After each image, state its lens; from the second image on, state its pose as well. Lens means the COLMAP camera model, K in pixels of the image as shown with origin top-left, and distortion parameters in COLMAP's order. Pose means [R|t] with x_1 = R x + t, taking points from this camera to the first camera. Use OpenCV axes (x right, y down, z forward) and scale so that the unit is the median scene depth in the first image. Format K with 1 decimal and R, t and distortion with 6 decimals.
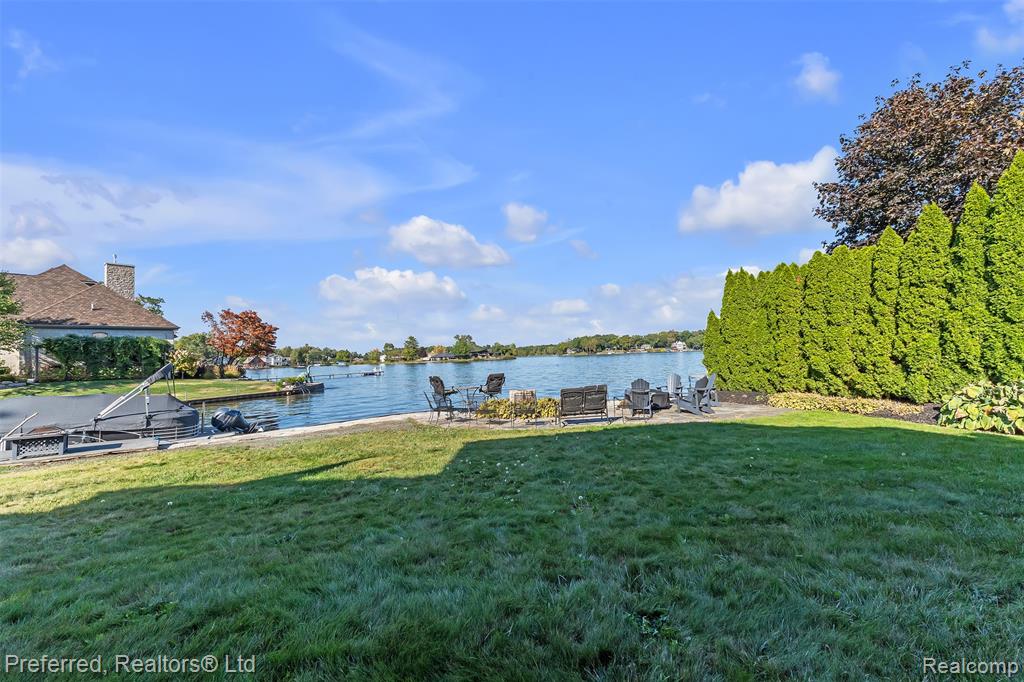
lens RADIAL K [[427.7, 0, 512.2], [0, 427.7, 336.3], [0, 0, 1]] dist [0.003089, -0.000106]
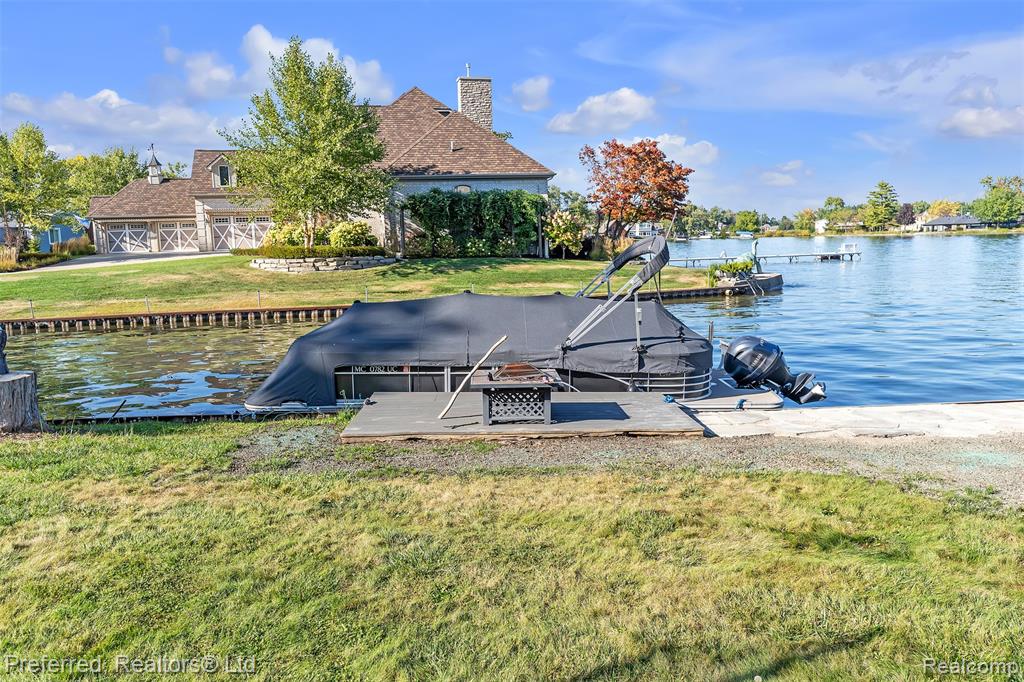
lens RADIAL K [[756.8, 0, 514.3], [0, 756.8, 361.4], [0, 0, 1]] dist [-0.008156, 0.006424]
pose [[0.792350, 0.113360, -0.599442, -0.141559], [0.025748, 0.975495, 0.218509, 0.003123], [0.609523, -0.188570, 0.770015, 0.078833]]
